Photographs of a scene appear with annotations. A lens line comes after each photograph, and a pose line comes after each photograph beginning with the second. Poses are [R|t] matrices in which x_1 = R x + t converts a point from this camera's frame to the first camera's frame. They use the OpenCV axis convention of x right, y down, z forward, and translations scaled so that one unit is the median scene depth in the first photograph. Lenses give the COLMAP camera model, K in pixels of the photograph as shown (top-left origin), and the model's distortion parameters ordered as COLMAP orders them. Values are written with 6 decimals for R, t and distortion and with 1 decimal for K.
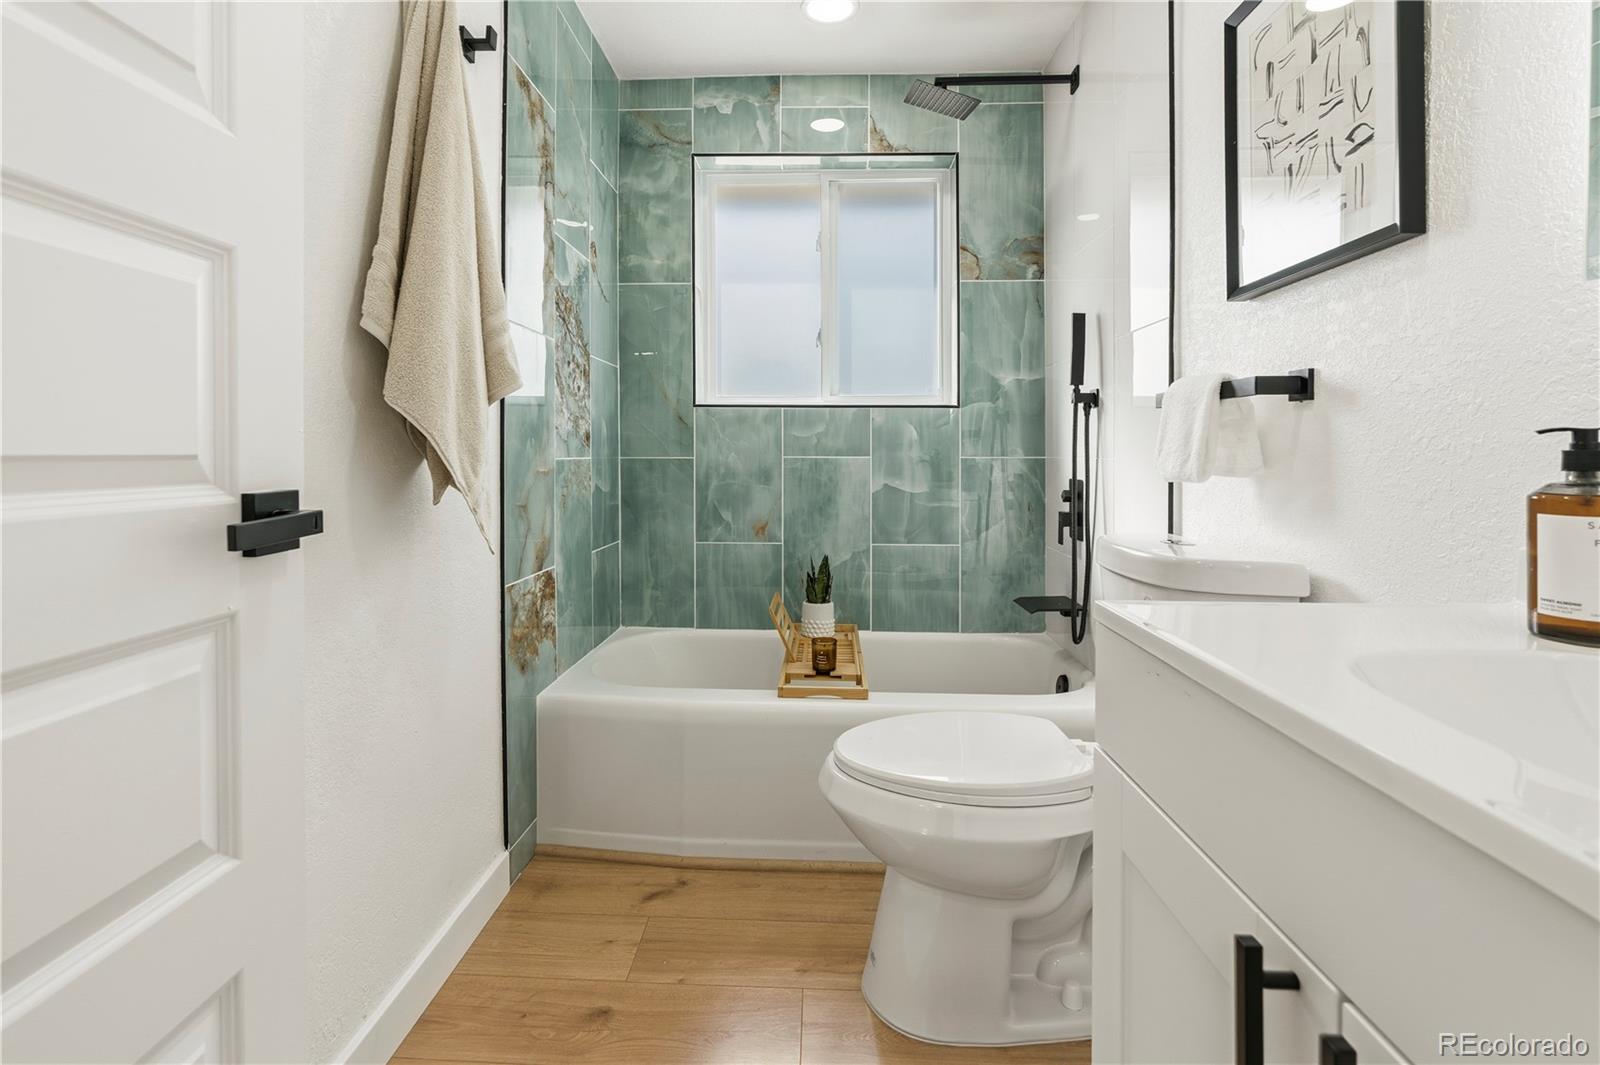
lens RADIAL K [[742.1, 0, 799.5], [0, 742.1, 454.1], [0, 0, 1]] dist [-0.008900, 0.001328]
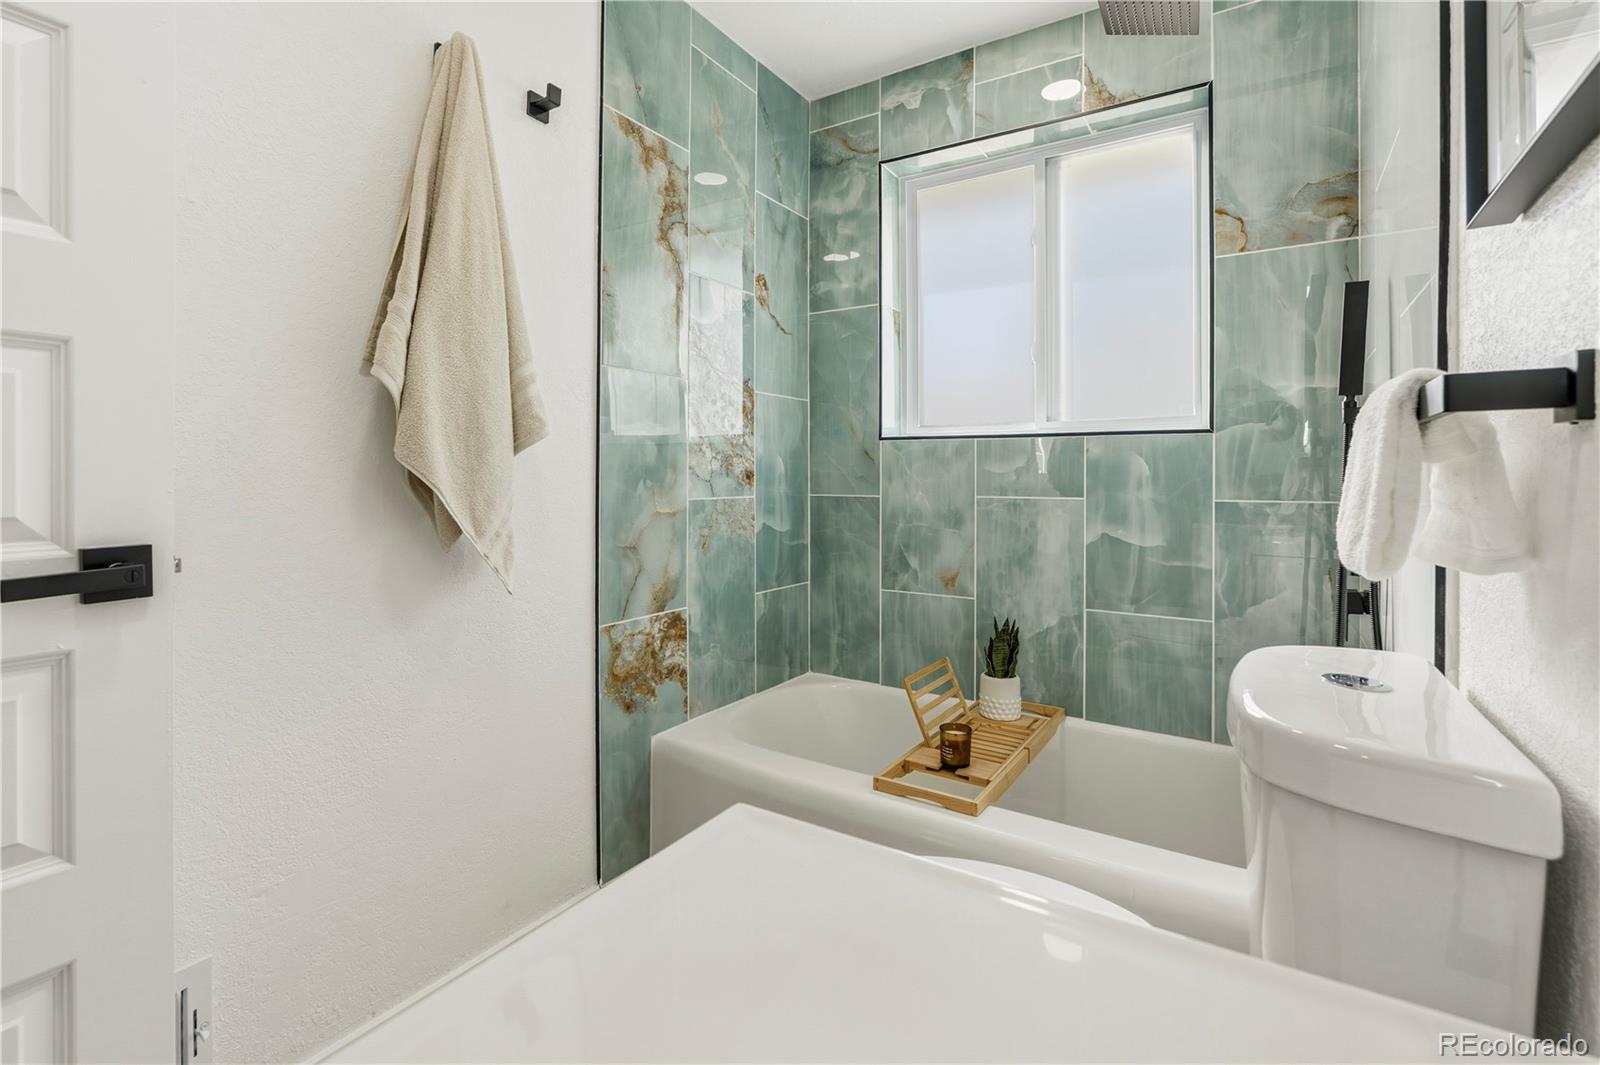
lens RADIAL K [[742.1, 0, 787.9], [0, 742.1, 477.3], [0, 0, 1]] dist [-0.008900, 0.001328]
pose [[0.858569, -0.000266, -0.512697, 0.228882], [-0.000709, 0.999998, -0.001707, -0.016741], [0.512697, 0.001829, 0.858568, 0.165577]]
